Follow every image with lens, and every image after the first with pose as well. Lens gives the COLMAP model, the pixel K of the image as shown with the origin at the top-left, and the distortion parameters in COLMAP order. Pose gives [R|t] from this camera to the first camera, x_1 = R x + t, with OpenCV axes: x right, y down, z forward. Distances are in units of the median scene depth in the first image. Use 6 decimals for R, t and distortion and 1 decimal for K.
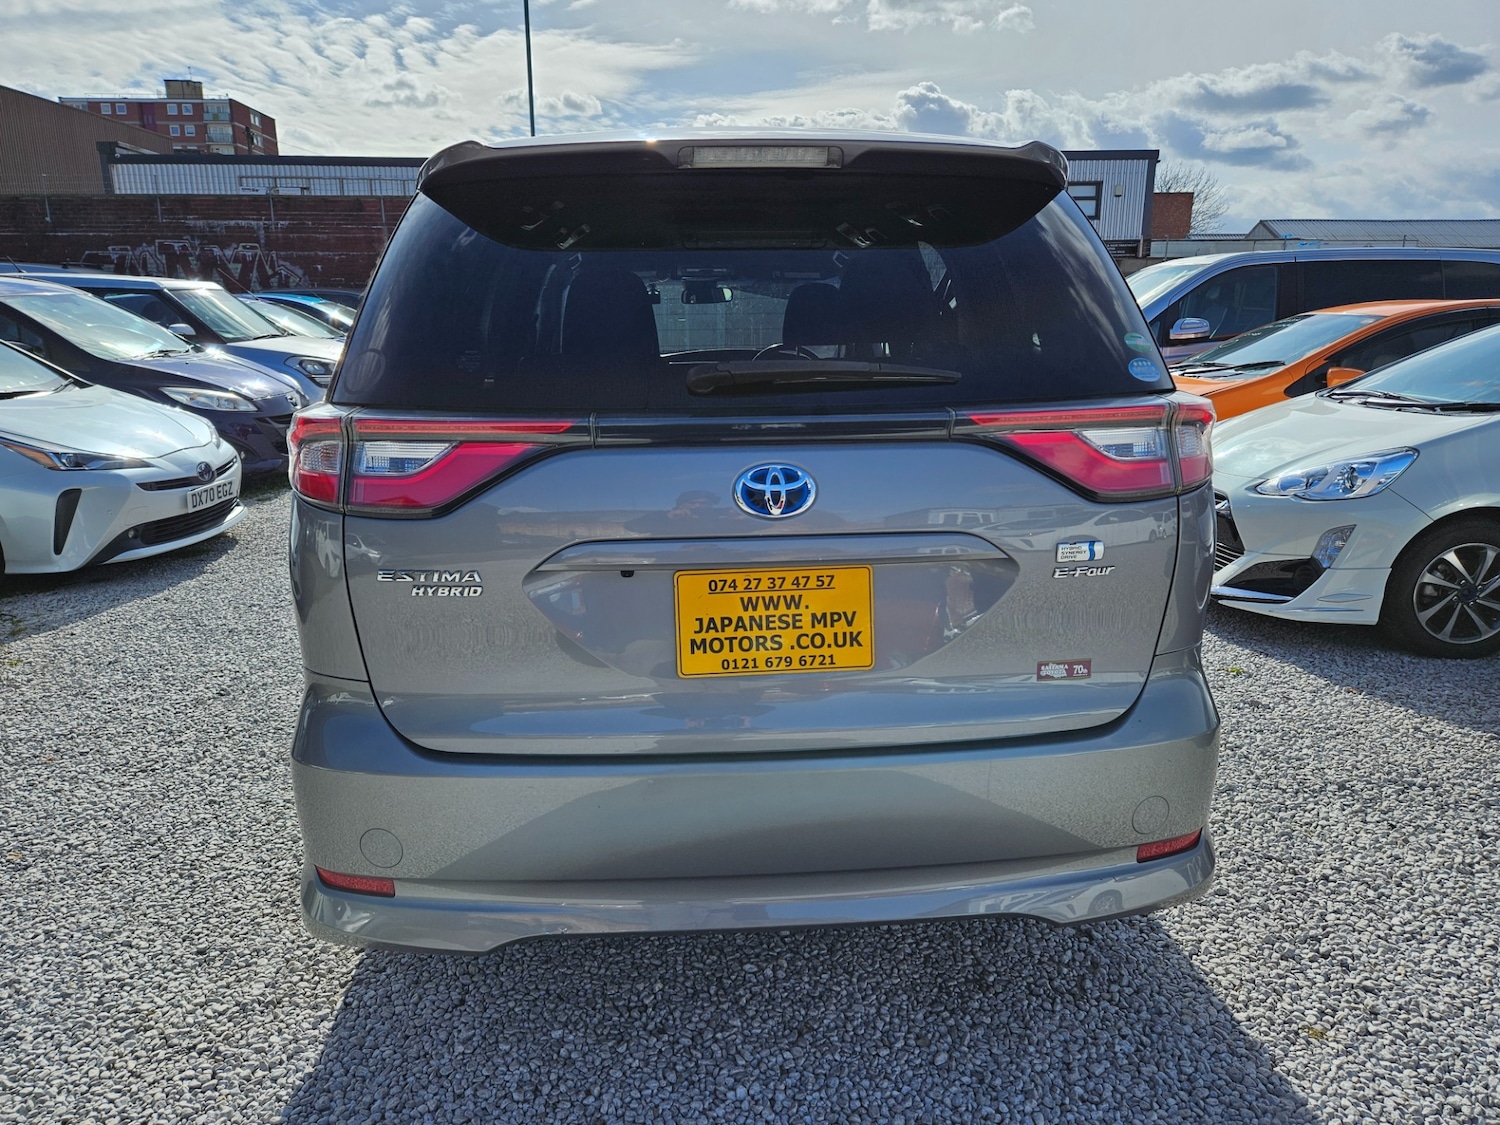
lens RADIAL K [[1029.7, 0, 741.1], [0, 1029.7, 560.4], [0, 0, 1]] dist [0.066558, -0.048662]
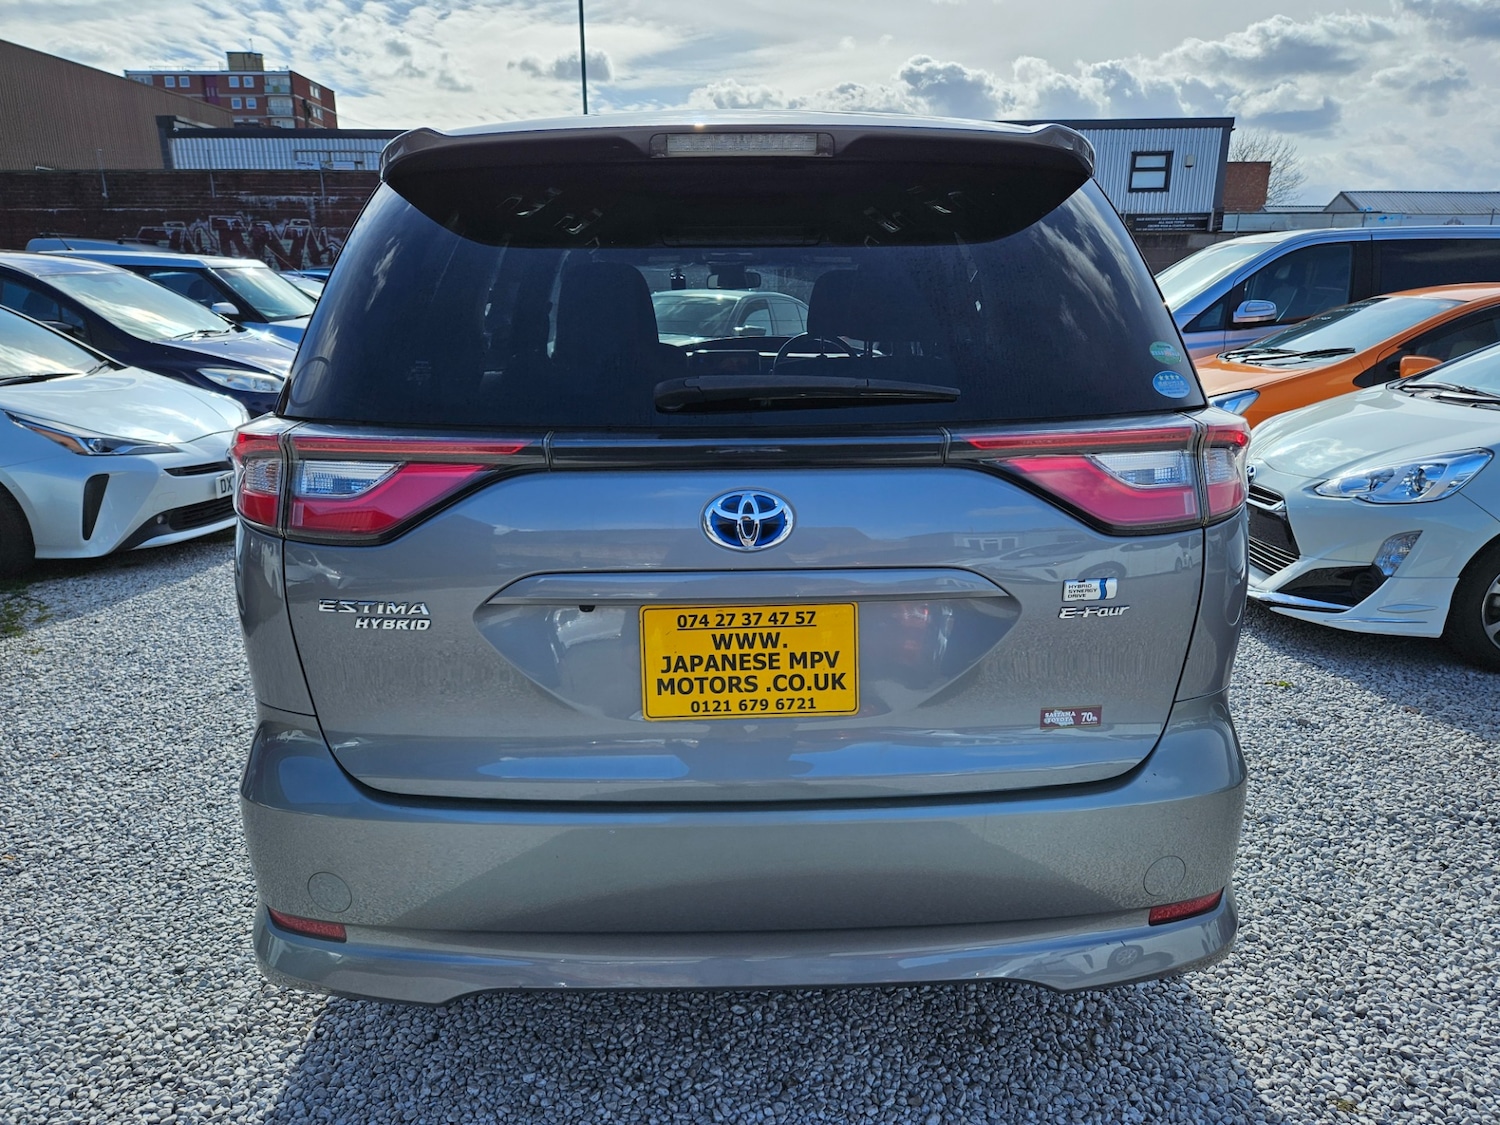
lens RADIAL K [[1029.7, 0, 748.3], [0, 1029.7, 576.7], [0, 0, 1]] dist [0.066558, -0.048662]
pose [[0.998891, 0.014877, -0.044665, 0.058136], [-0.013194, 0.999200, 0.037754, -0.040830], [0.045191, -0.037123, 0.998288, 0.073019]]
